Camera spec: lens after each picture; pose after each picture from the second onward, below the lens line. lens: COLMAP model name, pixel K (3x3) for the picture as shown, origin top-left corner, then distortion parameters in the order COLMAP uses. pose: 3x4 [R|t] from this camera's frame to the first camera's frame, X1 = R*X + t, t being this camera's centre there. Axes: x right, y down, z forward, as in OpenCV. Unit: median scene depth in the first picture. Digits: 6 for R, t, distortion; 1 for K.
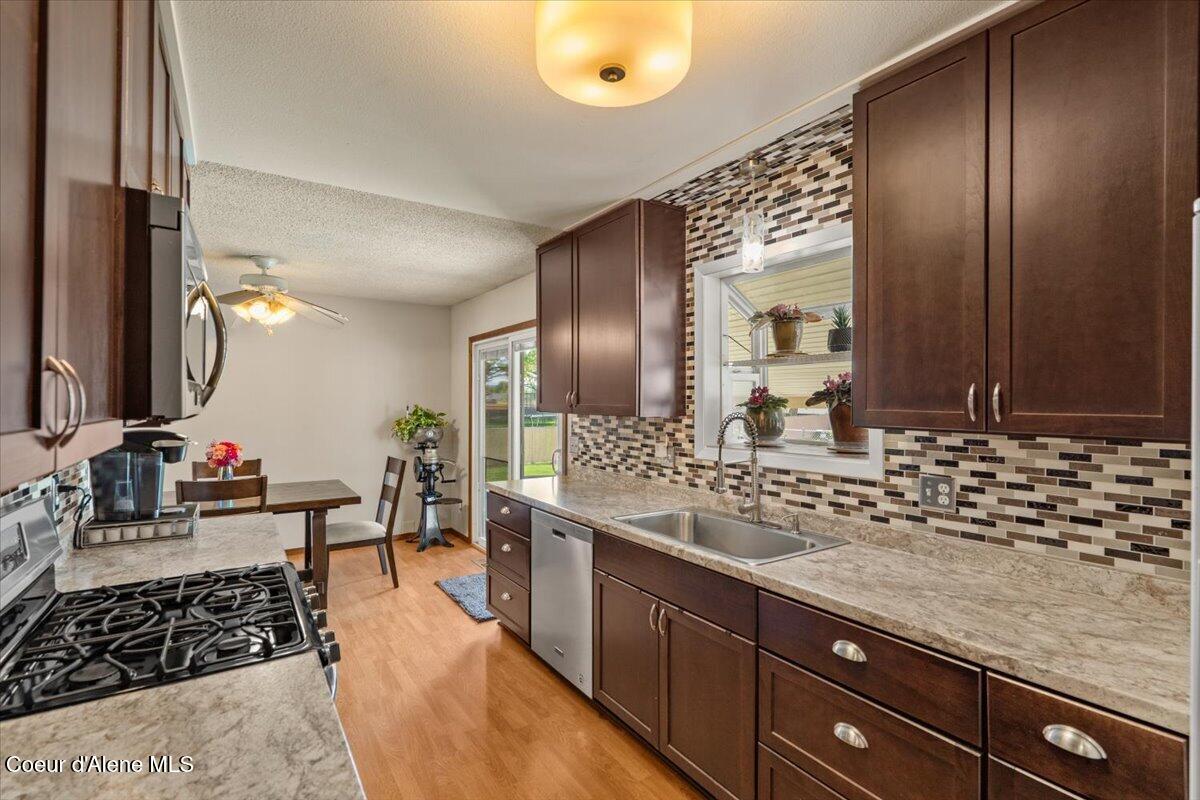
lens RADIAL K [[543.1, 0, 596.1], [0, 543.1, 398.4], [0, 0, 1]] dist [-0.002894, 0.000392]
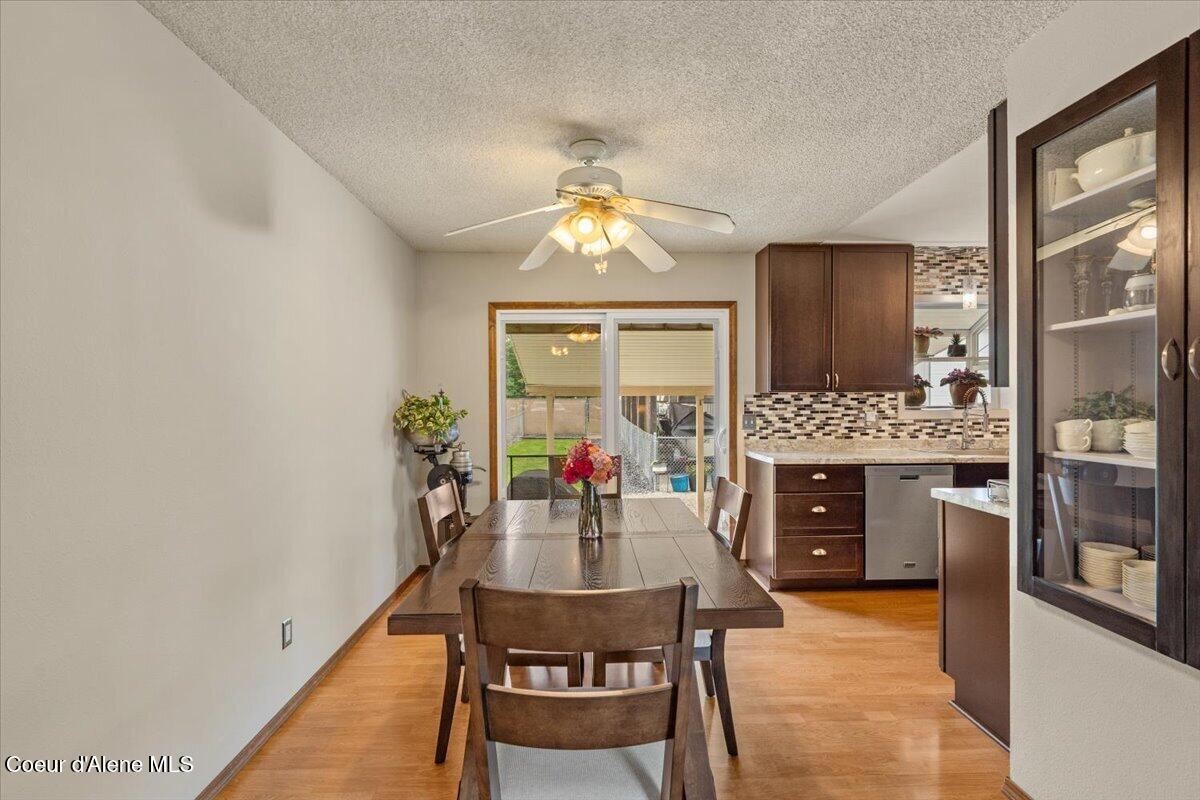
lens RADIAL K [[543.1, 0, 596.1], [0, 543.1, 398.4], [0, 0, 1]] dist [-0.002894, 0.000392]
pose [[0.530261, -0.007741, 0.847799, -1.522285], [0.003418, 0.999970, 0.006992, 0.035770], [-0.847827, -0.000810, 0.530272, 0.878714]]
